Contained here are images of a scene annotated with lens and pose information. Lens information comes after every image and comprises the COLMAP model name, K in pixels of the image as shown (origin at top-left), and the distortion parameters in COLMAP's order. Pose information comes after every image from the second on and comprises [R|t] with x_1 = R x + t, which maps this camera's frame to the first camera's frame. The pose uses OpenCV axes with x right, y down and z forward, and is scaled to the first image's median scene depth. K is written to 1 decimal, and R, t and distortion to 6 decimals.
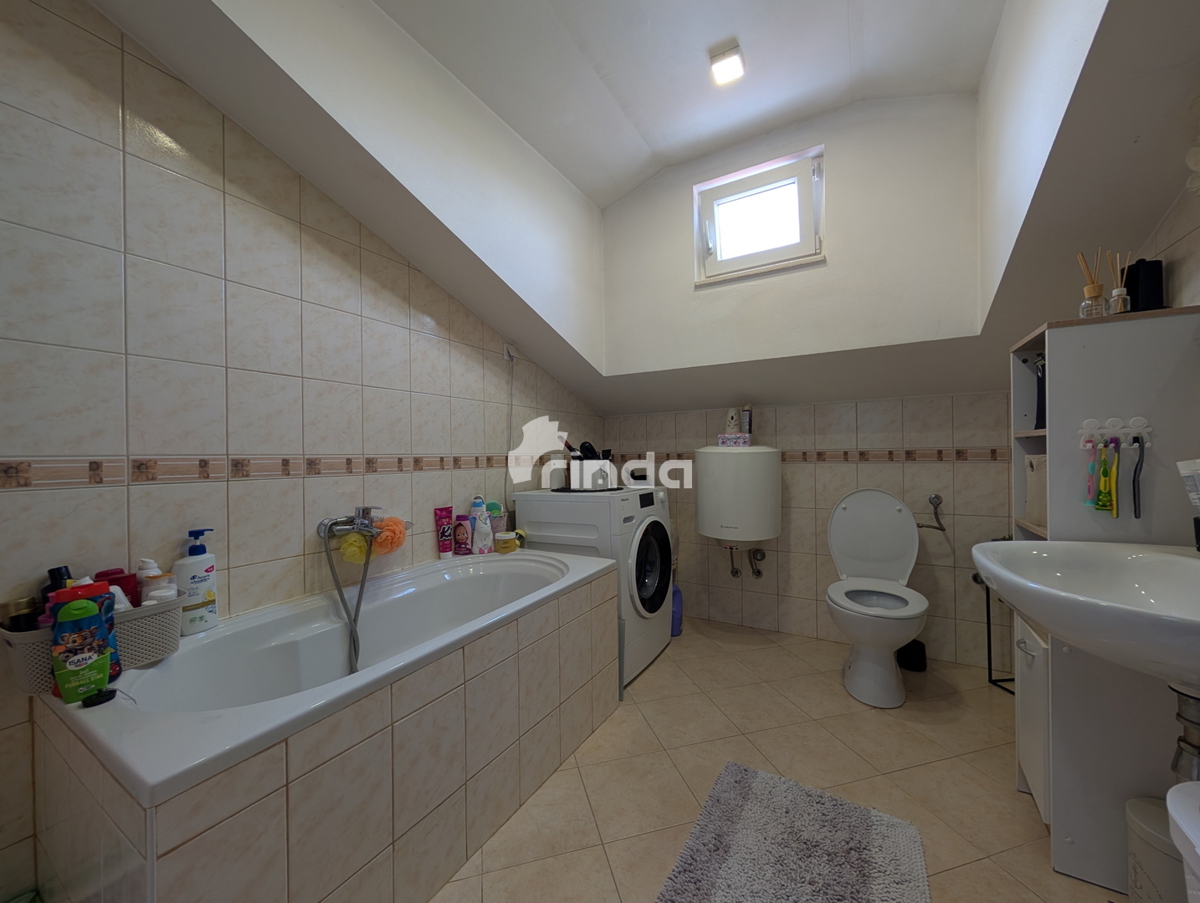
lens RADIAL K [[455.5, 0, 603.6], [0, 455.5, 453.4], [0, 0, 1]] dist [0.000482, 0.000254]
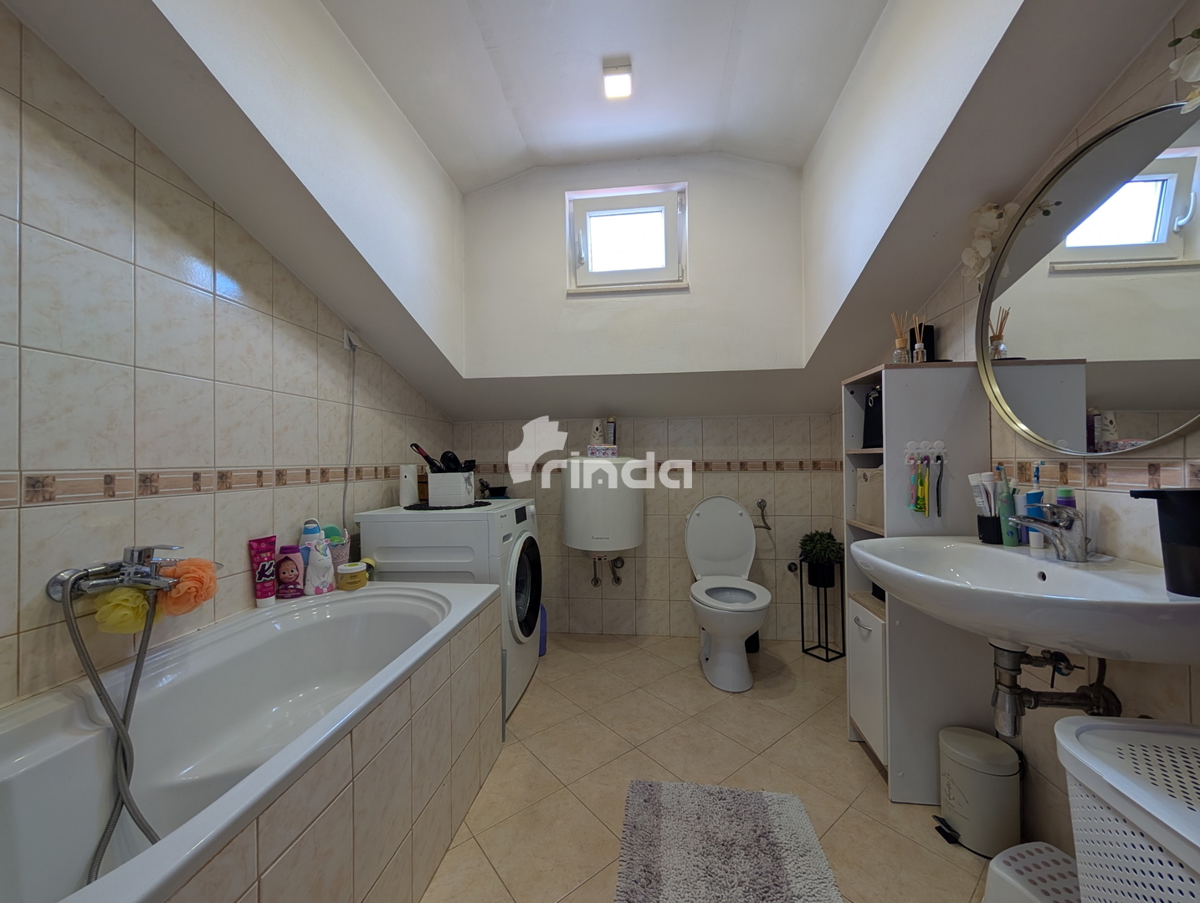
lens RADIAL K [[455.5, 0, 603.6], [0, 455.5, 453.4], [0, 0, 1]] dist [0.000482, 0.000254]
pose [[0.917443, 0.009038, 0.397765, -0.137109], [-0.003078, 0.999873, -0.015619, -0.010103], [-0.397856, 0.013106, 0.917354, 0.088801]]
